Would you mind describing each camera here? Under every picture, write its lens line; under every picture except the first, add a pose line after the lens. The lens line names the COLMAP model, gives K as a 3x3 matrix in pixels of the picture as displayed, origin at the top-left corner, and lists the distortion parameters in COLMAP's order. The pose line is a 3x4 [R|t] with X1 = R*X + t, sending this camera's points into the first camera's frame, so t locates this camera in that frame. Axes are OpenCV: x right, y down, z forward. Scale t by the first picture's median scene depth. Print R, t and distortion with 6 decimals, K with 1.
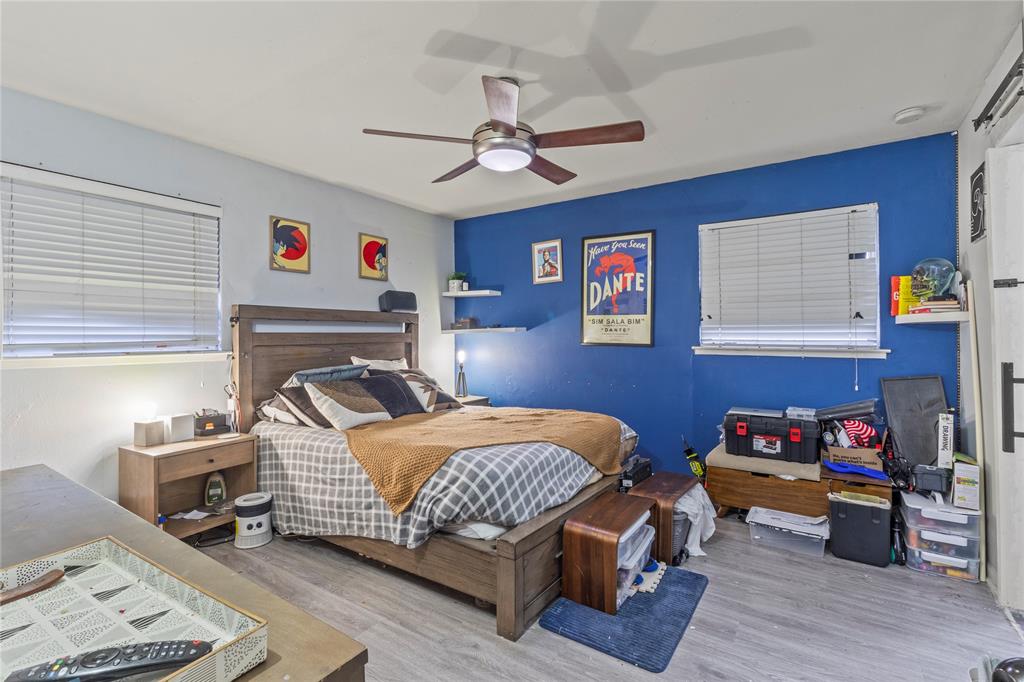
lens RADIAL K [[475.3, 0, 504.4], [0, 475.3, 336.3], [0, 0, 1]] dist [0.005372, 0.002131]
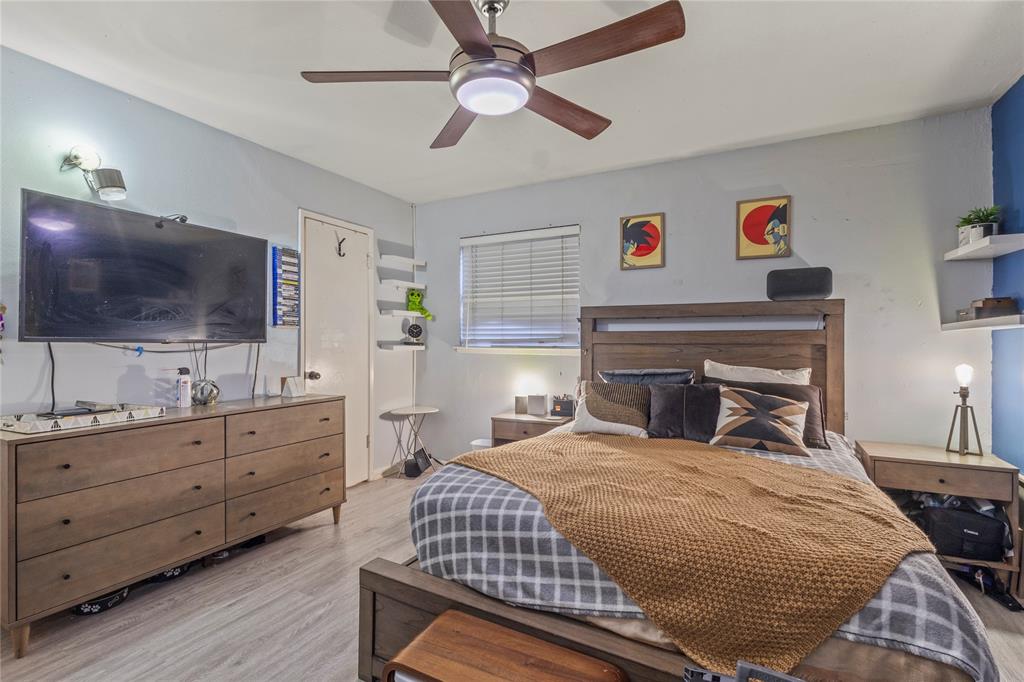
lens RADIAL K [[475.3, 0, 503.9], [0, 475.3, 338.6], [0, 0, 1]] dist [0.005372, 0.002131]
pose [[0.114733, 0.007867, -0.993365, 0.494960], [-0.001788, 0.999969, 0.007713, 0.000480], [0.993395, 0.000891, 0.114743, 0.618900]]
